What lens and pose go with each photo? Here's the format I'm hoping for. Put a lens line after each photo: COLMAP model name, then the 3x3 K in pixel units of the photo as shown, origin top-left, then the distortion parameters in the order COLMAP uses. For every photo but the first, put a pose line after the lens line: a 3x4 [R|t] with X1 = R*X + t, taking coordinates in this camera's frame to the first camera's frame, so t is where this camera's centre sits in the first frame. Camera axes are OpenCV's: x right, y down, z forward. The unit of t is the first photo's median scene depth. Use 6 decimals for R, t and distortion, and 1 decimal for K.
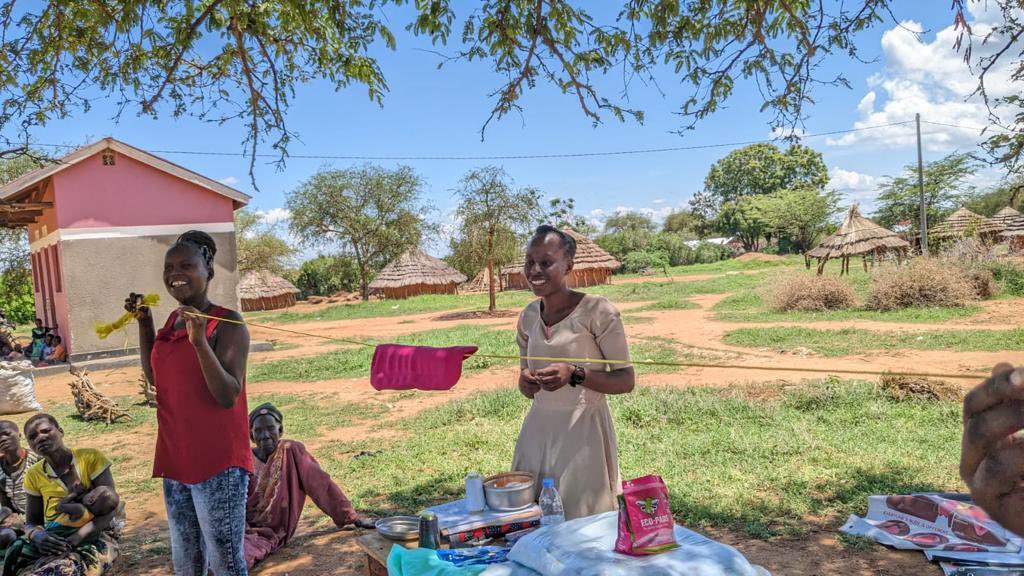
lens RADIAL K [[859.6, 0, 519.6], [0, 859.6, 289.9], [0, 0, 1]] dist [0.032488, -0.052570]
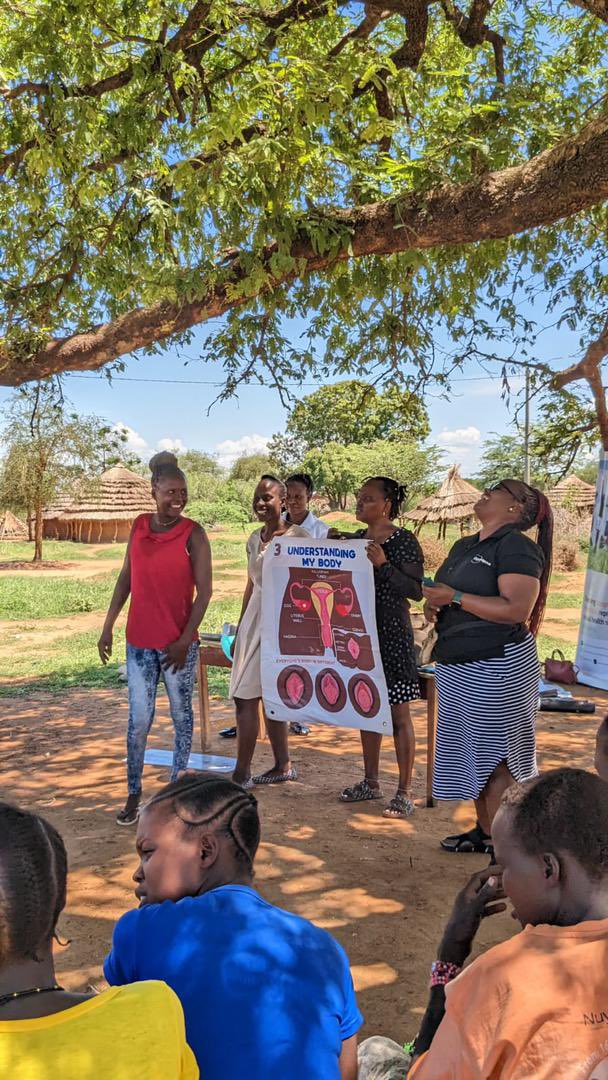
lens RADIAL K [[2542.9, 0, 301.9], [0, 2542.9, 543.2], [0, 0, 1]] dist [0.691570, 0.000000]
pose [[0.953018, 0.060378, 0.296836, -0.517387], [-0.051341, 0.997952, -0.038155, 0.087069], [-0.298532, 0.021123, 0.954166, -1.402250]]
